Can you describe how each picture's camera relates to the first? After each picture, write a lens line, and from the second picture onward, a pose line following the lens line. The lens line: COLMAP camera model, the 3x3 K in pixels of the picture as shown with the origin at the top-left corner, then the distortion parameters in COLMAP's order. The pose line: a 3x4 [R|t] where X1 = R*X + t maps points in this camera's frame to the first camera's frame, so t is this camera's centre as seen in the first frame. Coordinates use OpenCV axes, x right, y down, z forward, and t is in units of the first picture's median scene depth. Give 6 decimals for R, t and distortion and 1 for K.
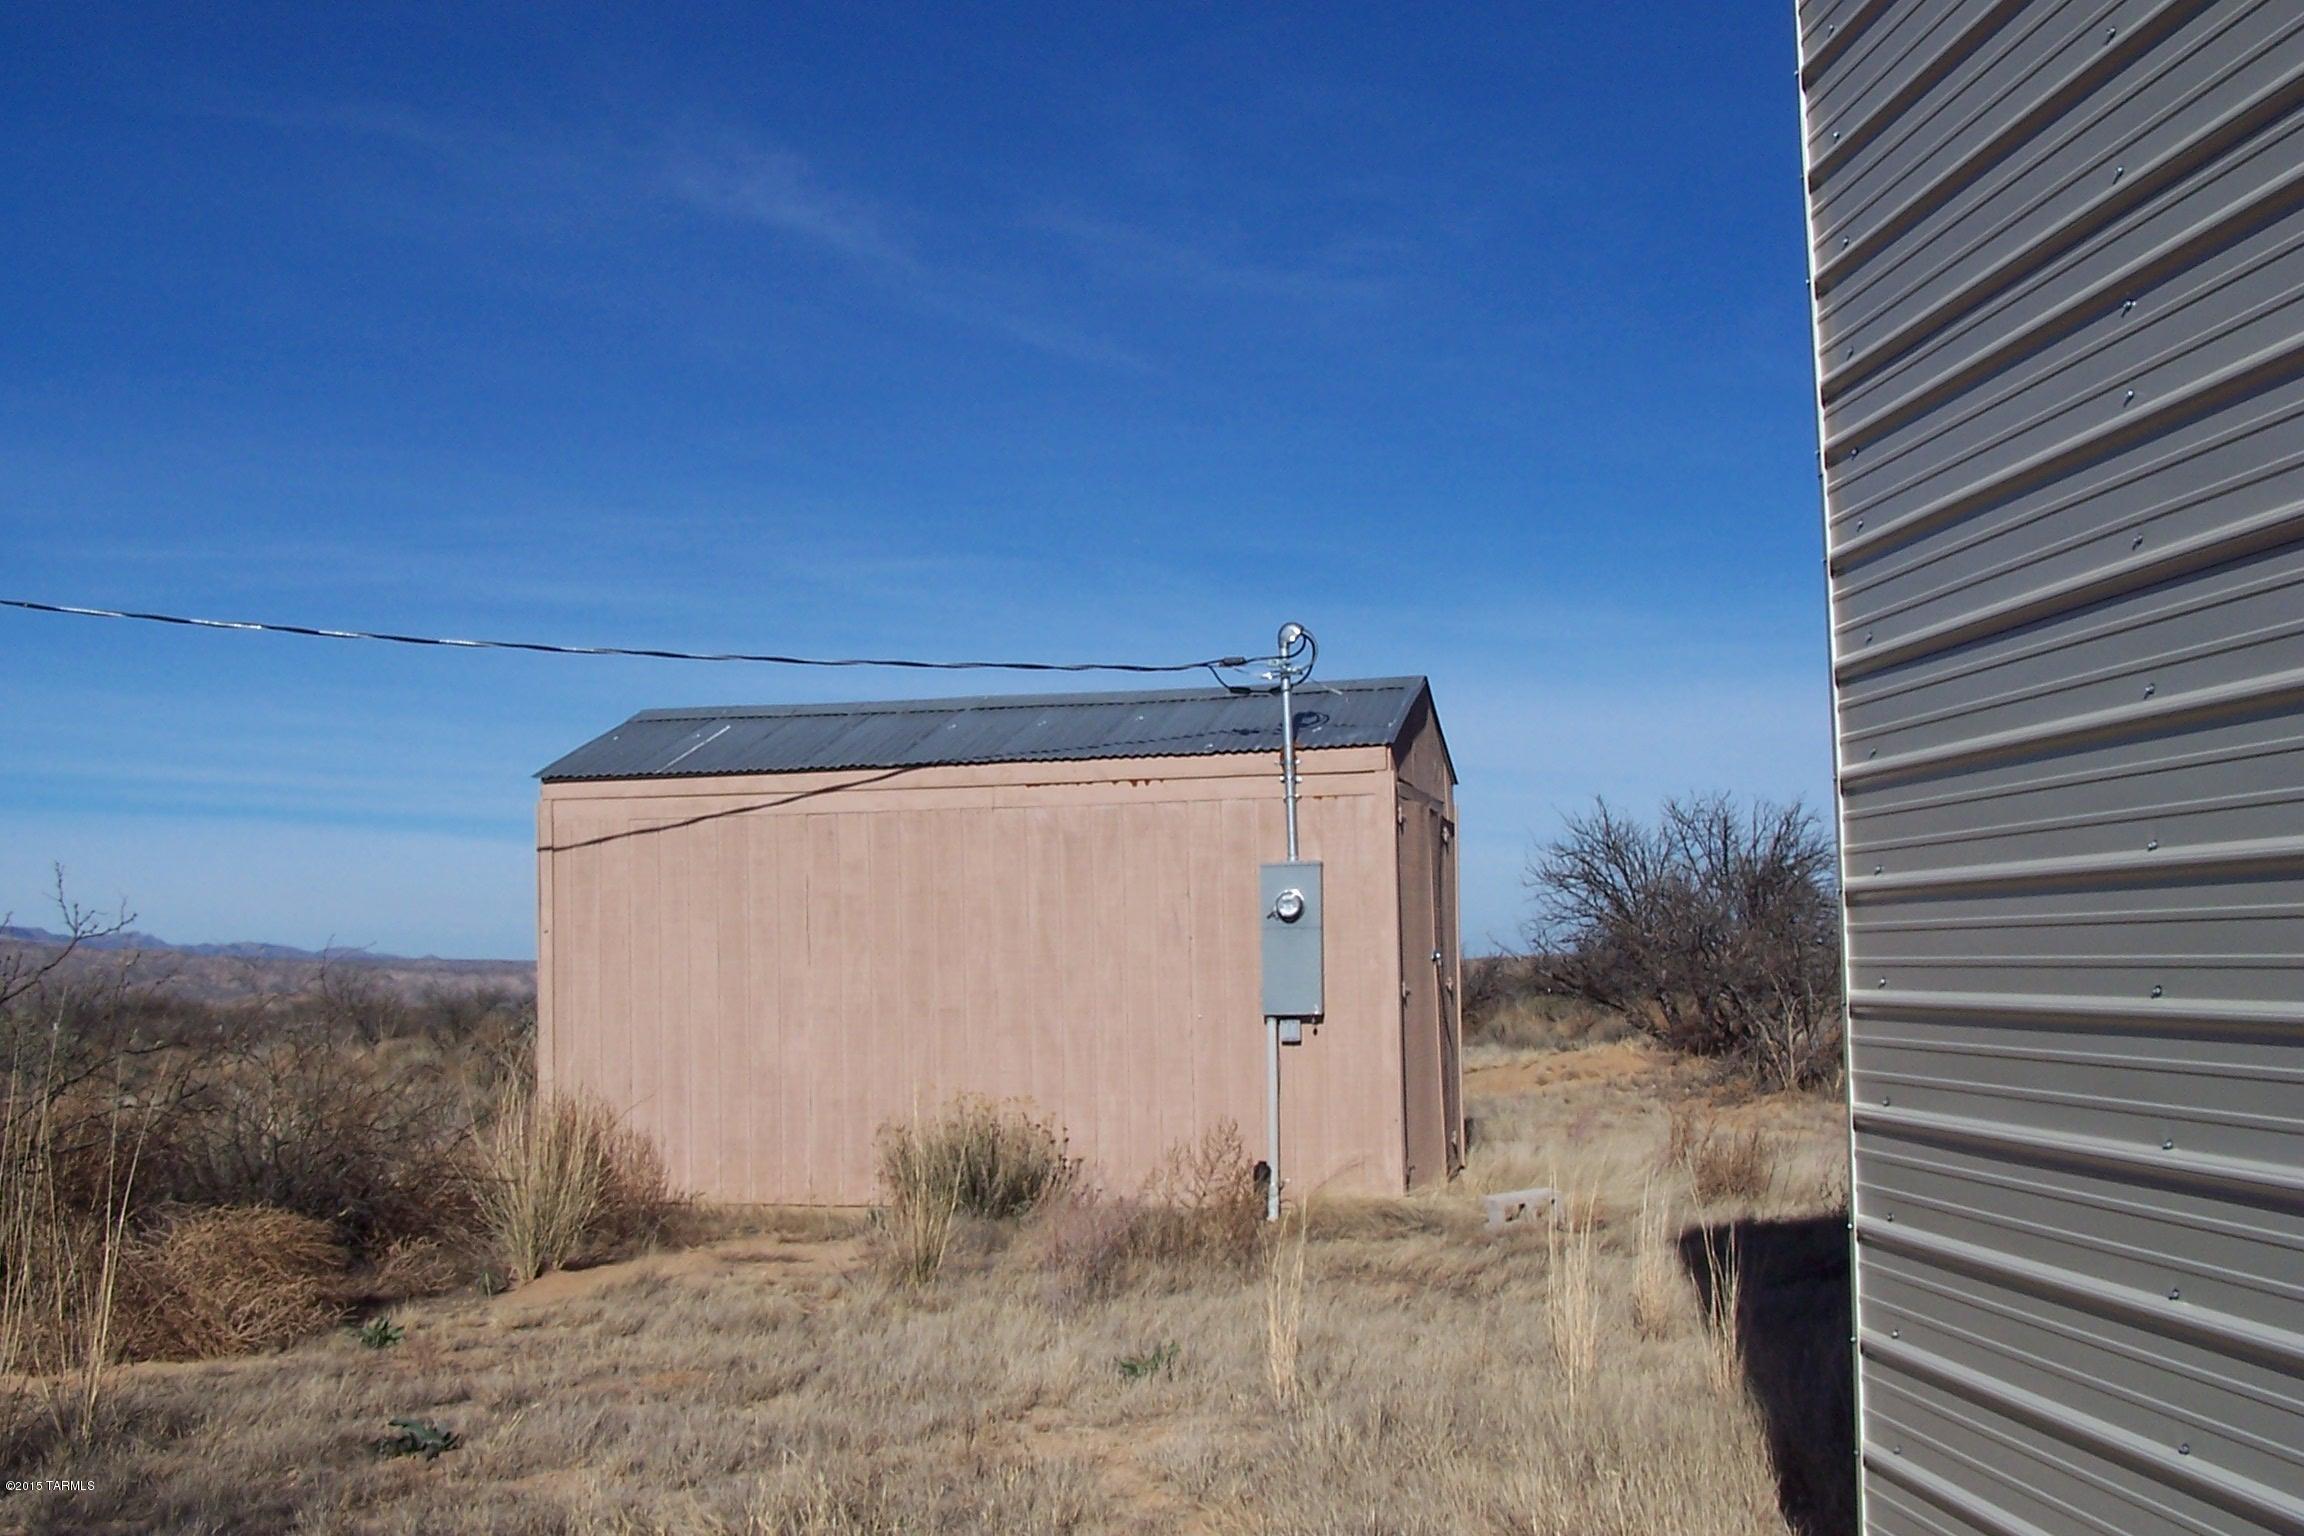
lens RADIAL K [[2504.6, 0, 1150.8], [0, 2504.6, 775.9], [0, 0, 1]] dist [-0.097564, 0.000000]
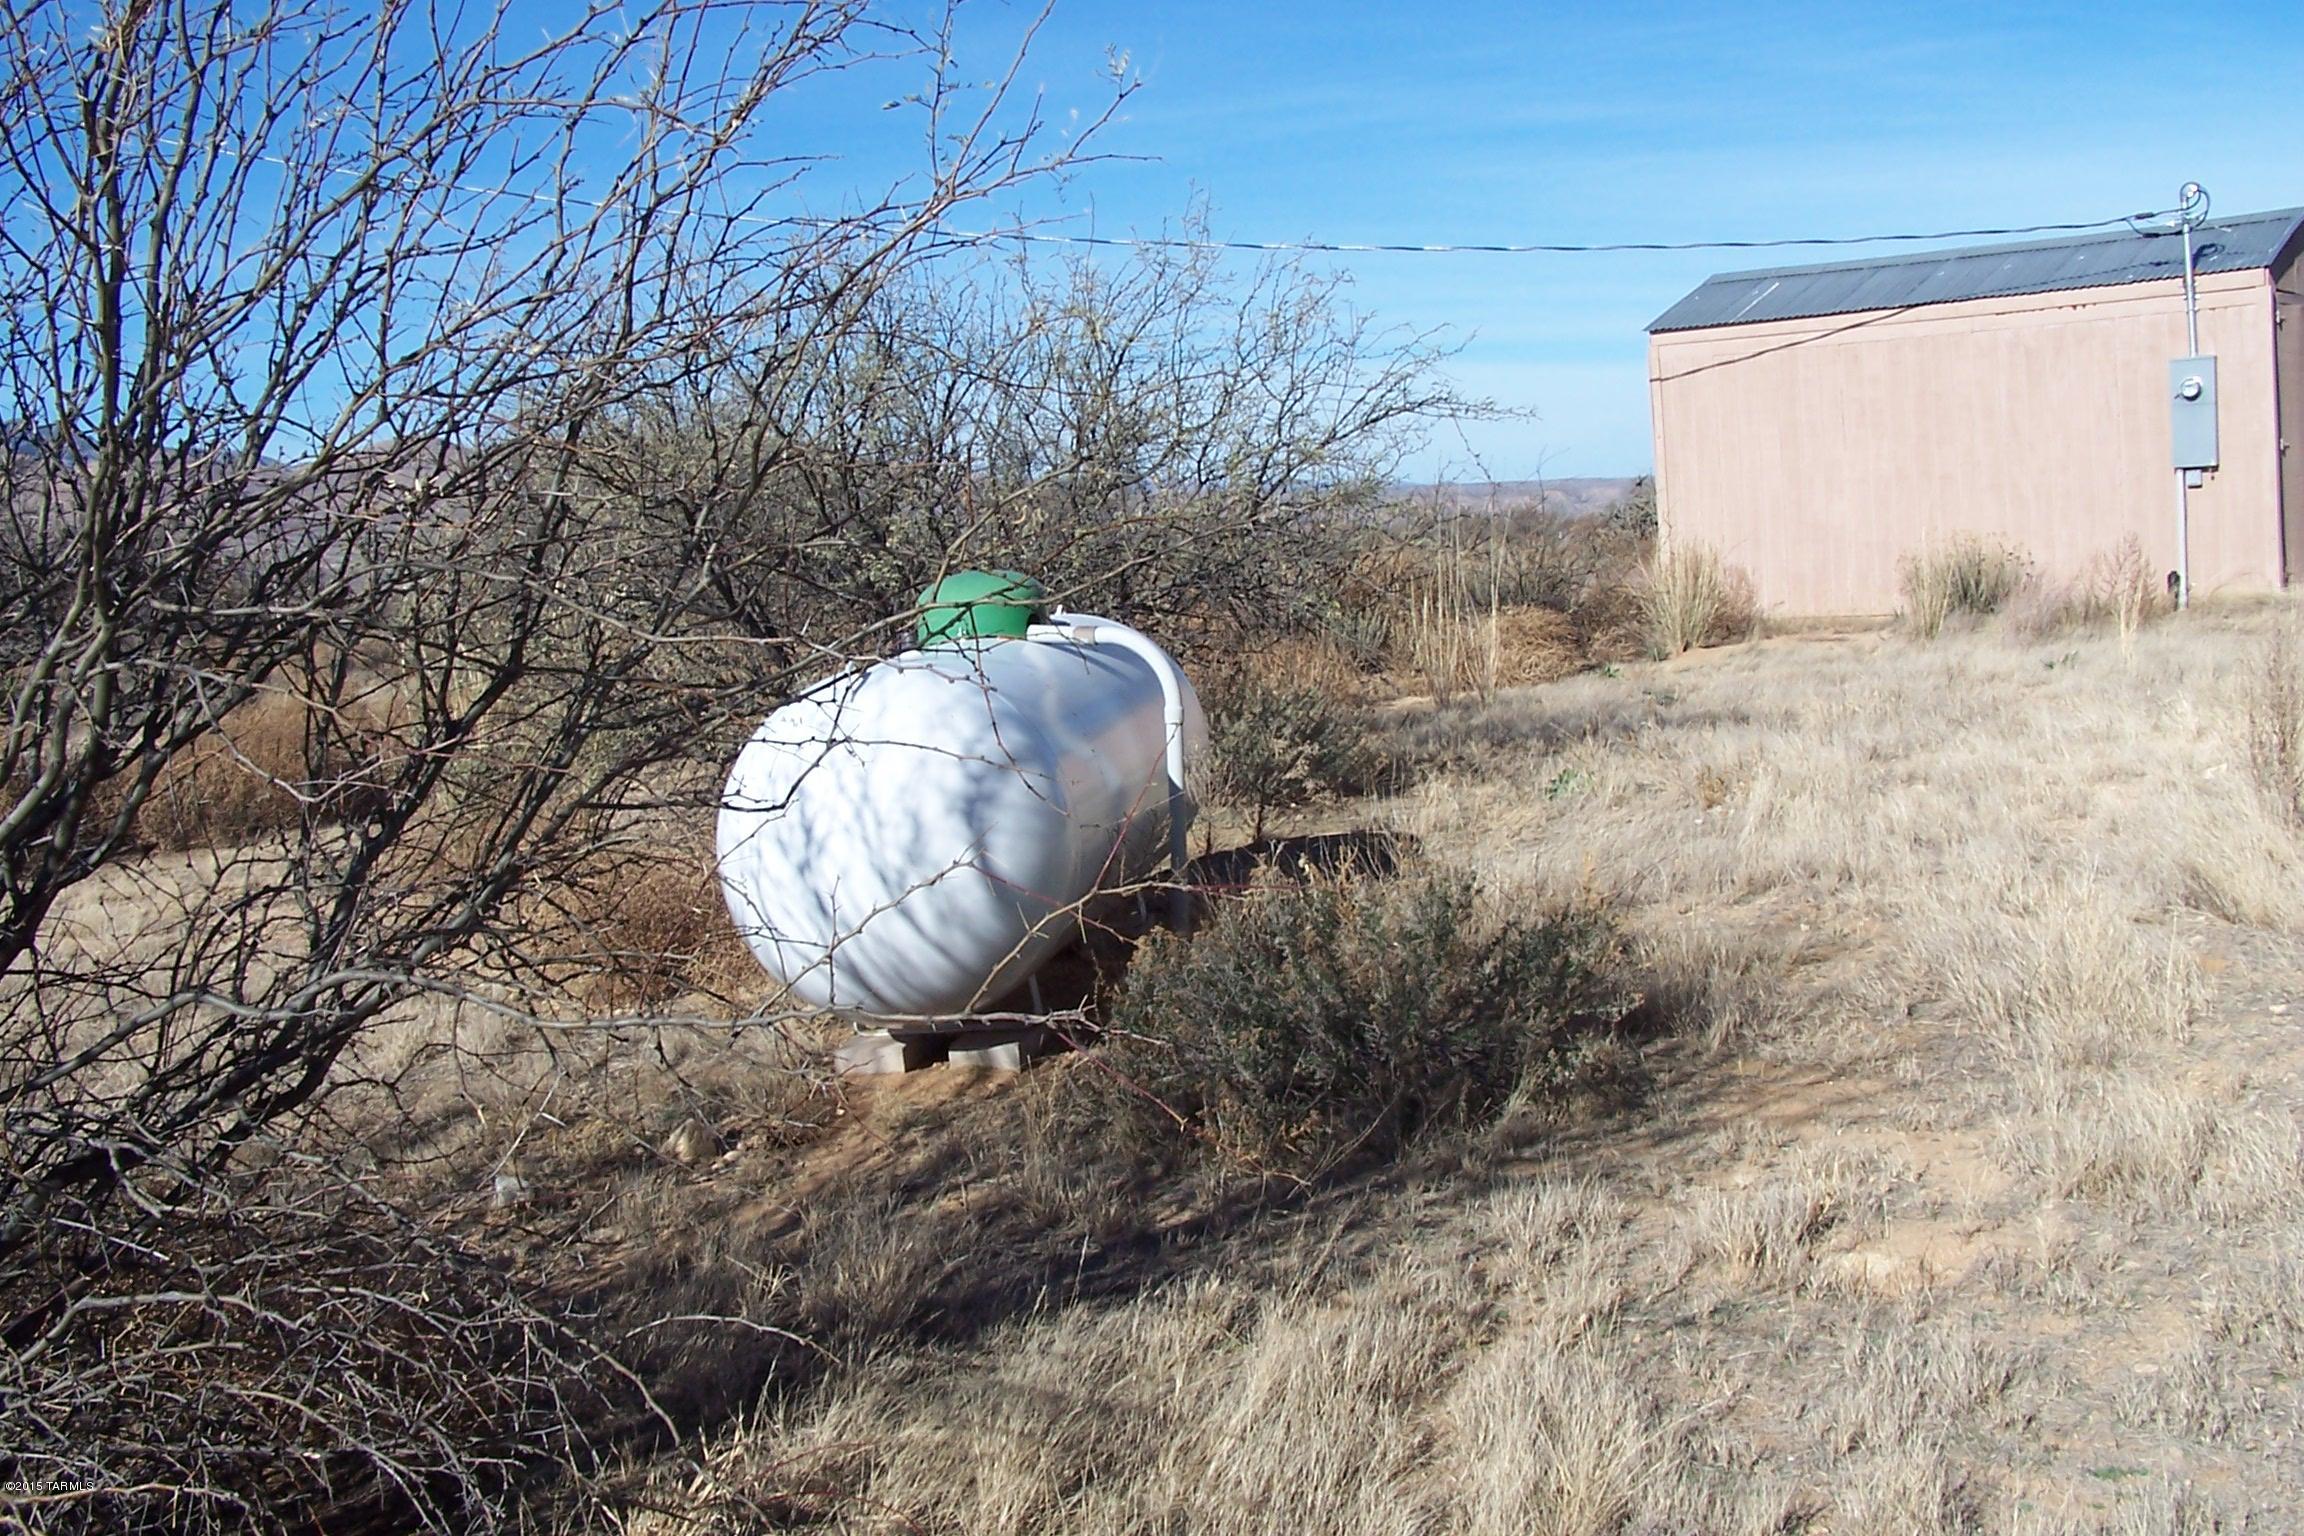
lens RADIAL K [[2504.6, 0, 1150.8], [0, 2504.6, 771.4], [0, 0, 1]] dist [-0.097564, 0.000000]
pose [[0.920297, -0.011103, -0.391062, 0.053971], [0.086119, 0.980827, 0.174818, -0.028012], [0.381624, -0.194562, 0.903609, -0.497046]]
